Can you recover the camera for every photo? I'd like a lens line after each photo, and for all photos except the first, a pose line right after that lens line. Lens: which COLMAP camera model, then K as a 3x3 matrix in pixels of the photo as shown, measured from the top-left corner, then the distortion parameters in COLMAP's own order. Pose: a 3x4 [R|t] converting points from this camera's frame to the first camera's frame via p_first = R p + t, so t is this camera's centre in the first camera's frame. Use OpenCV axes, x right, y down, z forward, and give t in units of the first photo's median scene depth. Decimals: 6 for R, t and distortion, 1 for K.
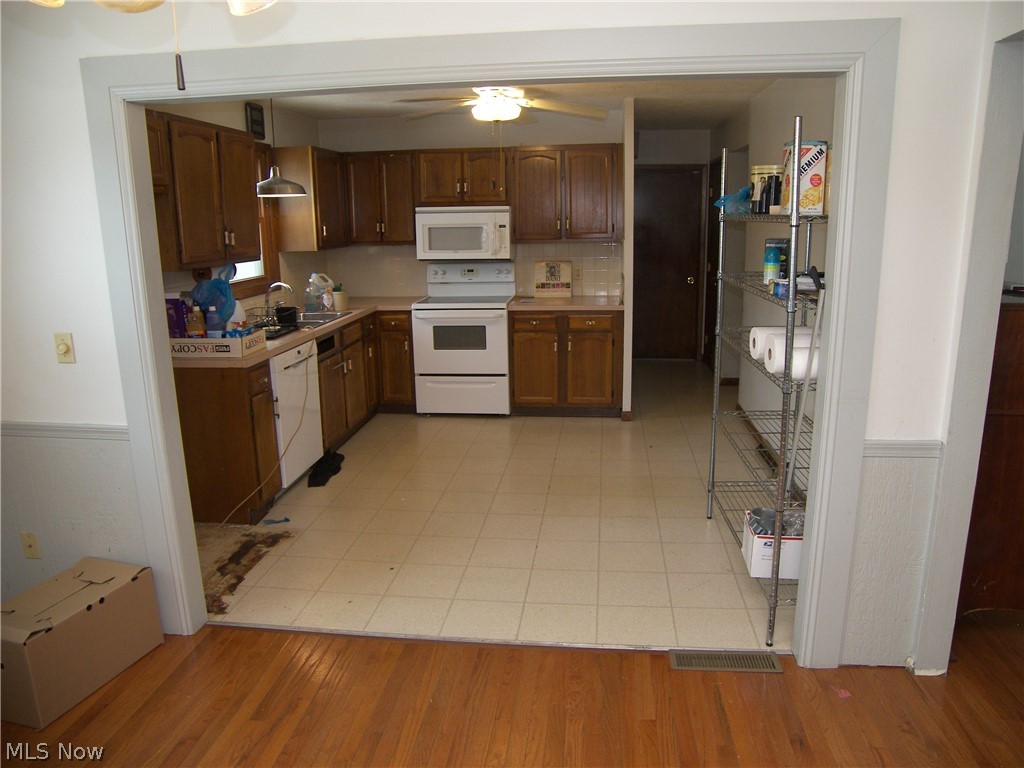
lens RADIAL K [[729.0, 0, 518.8], [0, 729.0, 376.8], [0, 0, 1]] dist [-0.141488, 0.105448]
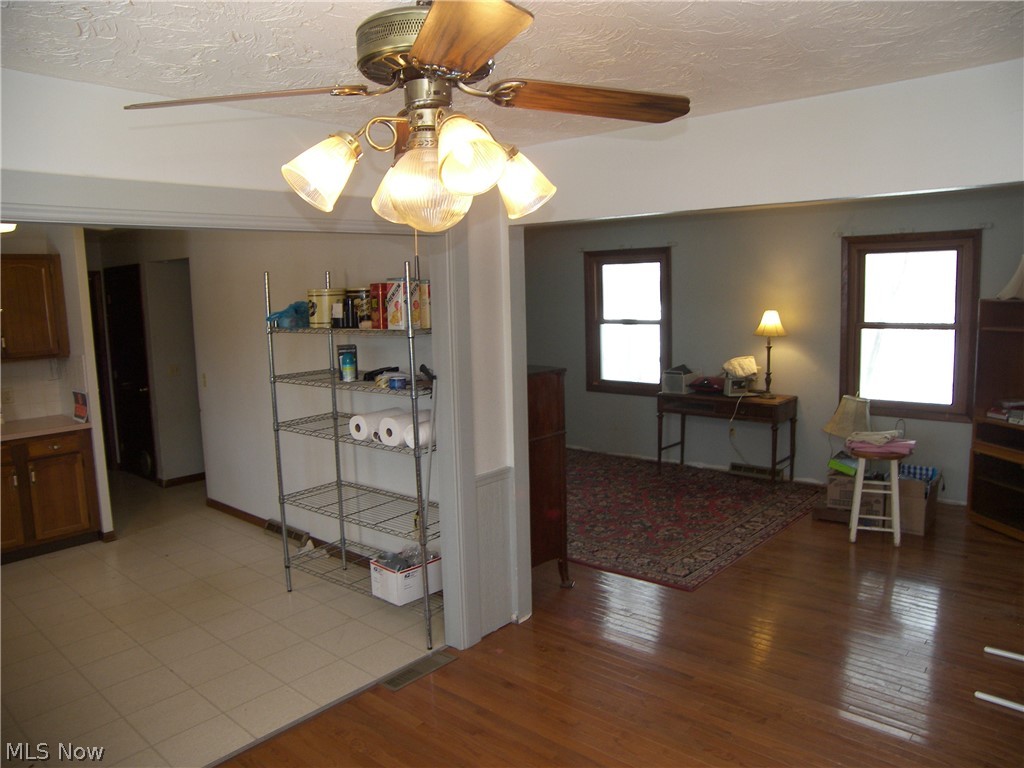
lens RADIAL K [[729.0, 0, 514.8], [0, 729.0, 381.0], [0, 0, 1]] dist [-0.141488, 0.105448]
pose [[0.571036, -0.102102, 0.814551, -0.275347], [0.197639, 0.980149, -0.015694, -0.026523], [-0.796779, 0.169949, 0.579880, 0.008713]]
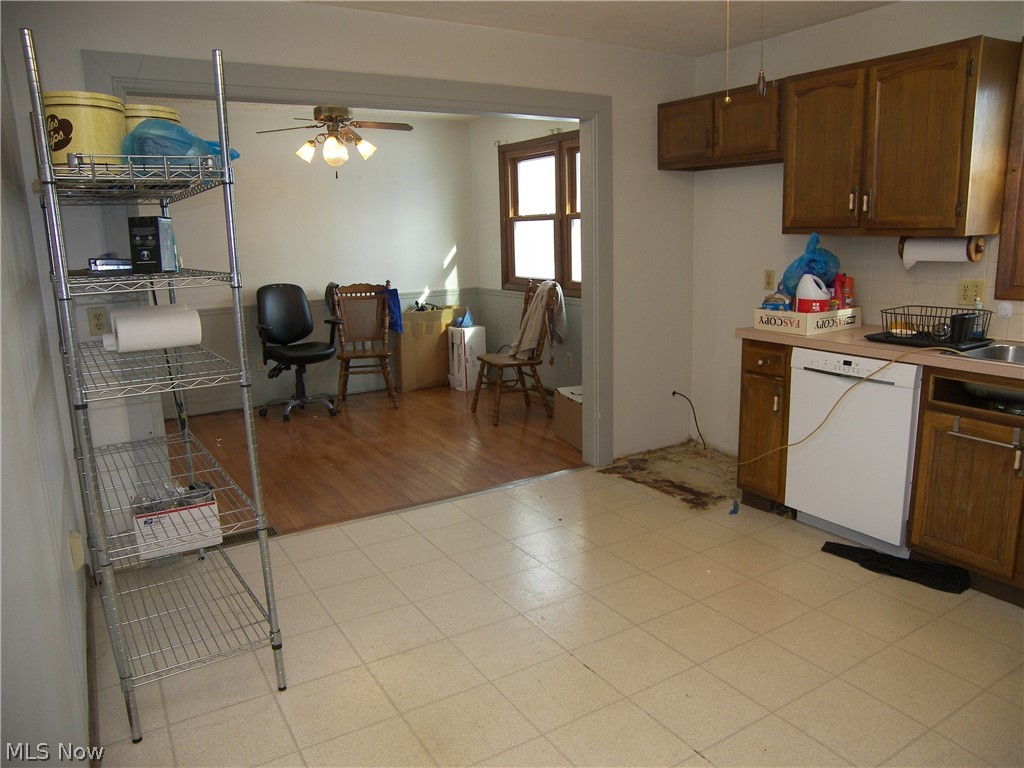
lens RADIAL K [[729.0, 0, 517.4], [0, 729.0, 383.5], [0, 0, 1]] dist [-0.141488, 0.105448]
pose [[-0.783898, 0.161914, -0.599406, 0.283035], [-0.098984, 0.920462, 0.378090, -0.185649], [0.612949, 0.355716, -0.705521, 0.965822]]
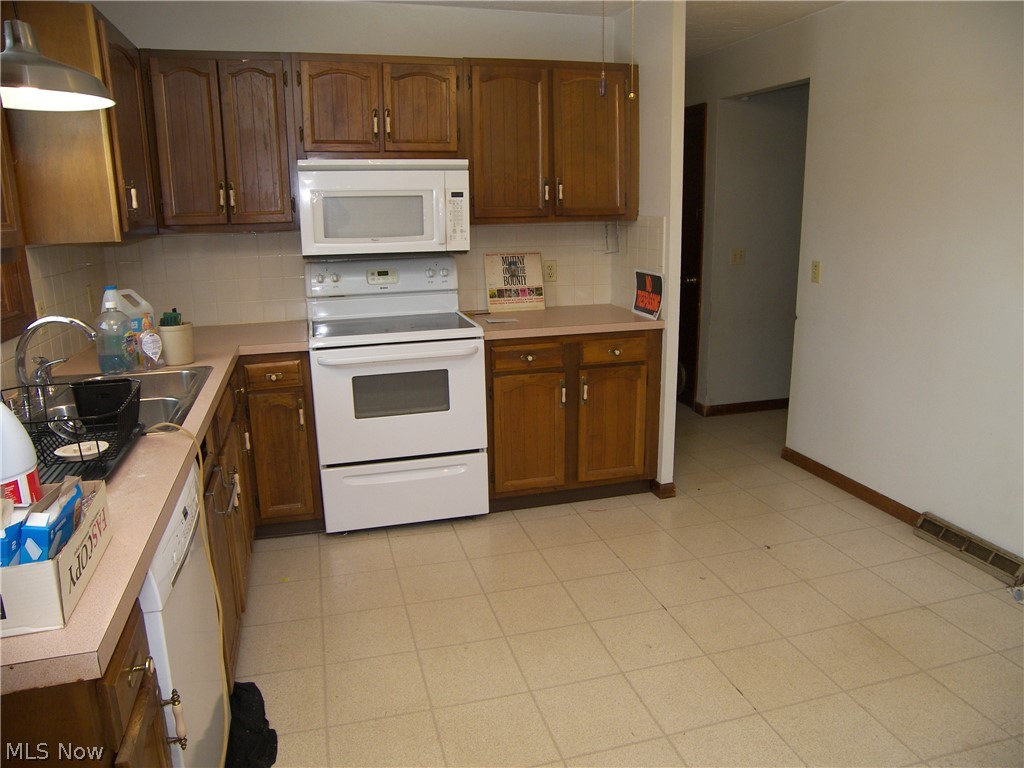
lens RADIAL K [[729.0, 0, 524.3], [0, 729.0, 383.1], [0, 0, 1]] dist [-0.141488, 0.105448]
pose [[0.921103, -0.086634, 0.379557, -0.205615], [0.080857, 0.996238, 0.031169, -0.071711], [-0.380829, 0.001980, 0.924643, 0.449243]]
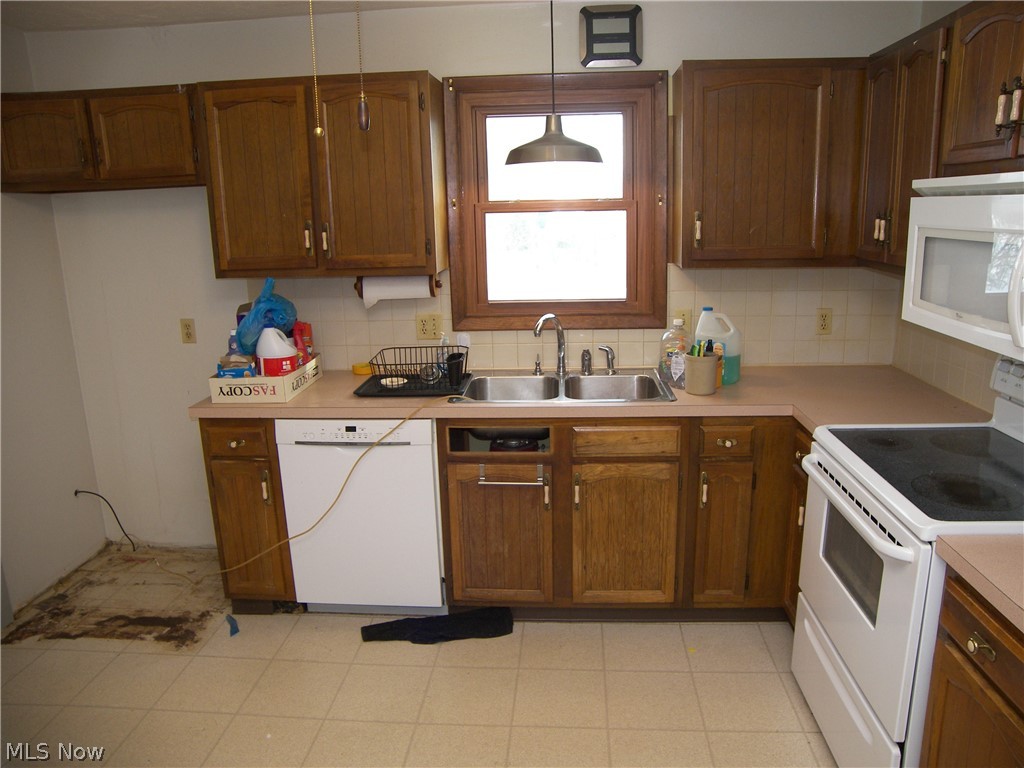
lens RADIAL K [[729.0, 0, 514.3], [0, 729.0, 382.6], [0, 0, 1]] dist [-0.141488, 0.105448]
pose [[0.040438, 0.247081, -0.968151, 0.218244], [-0.194595, 0.952337, 0.234918, -0.182100], [0.980050, 0.178897, 0.086591, 0.796581]]
